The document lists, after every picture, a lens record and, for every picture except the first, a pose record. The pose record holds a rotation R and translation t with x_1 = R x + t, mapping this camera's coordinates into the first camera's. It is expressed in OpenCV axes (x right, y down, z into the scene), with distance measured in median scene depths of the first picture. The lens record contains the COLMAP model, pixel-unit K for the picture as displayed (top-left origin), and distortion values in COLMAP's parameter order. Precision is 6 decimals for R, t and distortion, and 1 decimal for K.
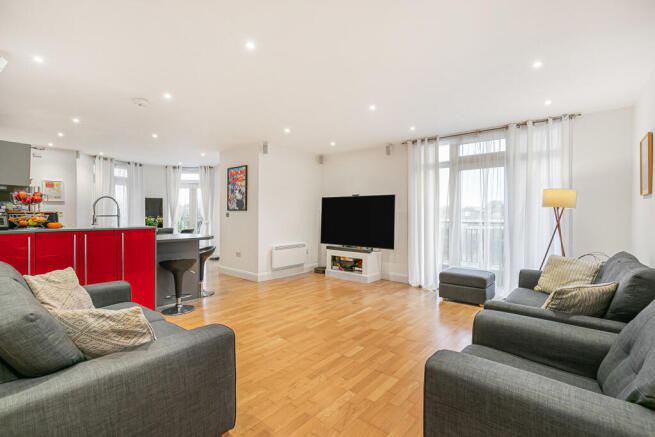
lens RADIAL K [[294.2, 0, 329.9], [0, 294.2, 217.1], [0, 0, 1]] dist [-0.001161, -0.000199]
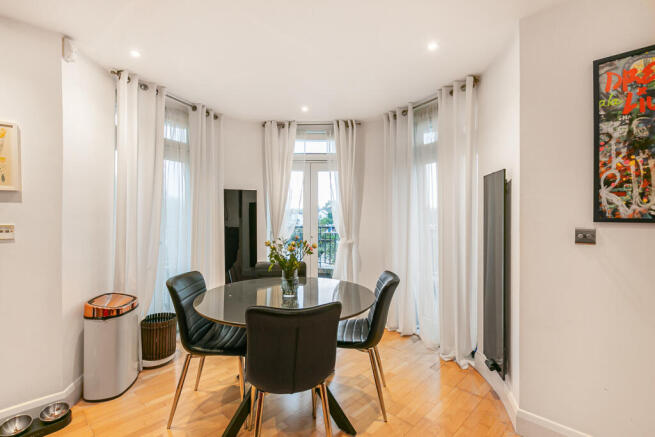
lens RADIAL K [[294.2, 0, 325.2], [0, 294.2, 217.7], [0, 0, 1]] dist [-0.001161, -0.000199]
pose [[0.997416, -0.002448, -0.071797, -0.460749], [0.001708, 0.999945, -0.010377, -0.018528], [0.071818, 0.010227, 0.997365, 0.584617]]
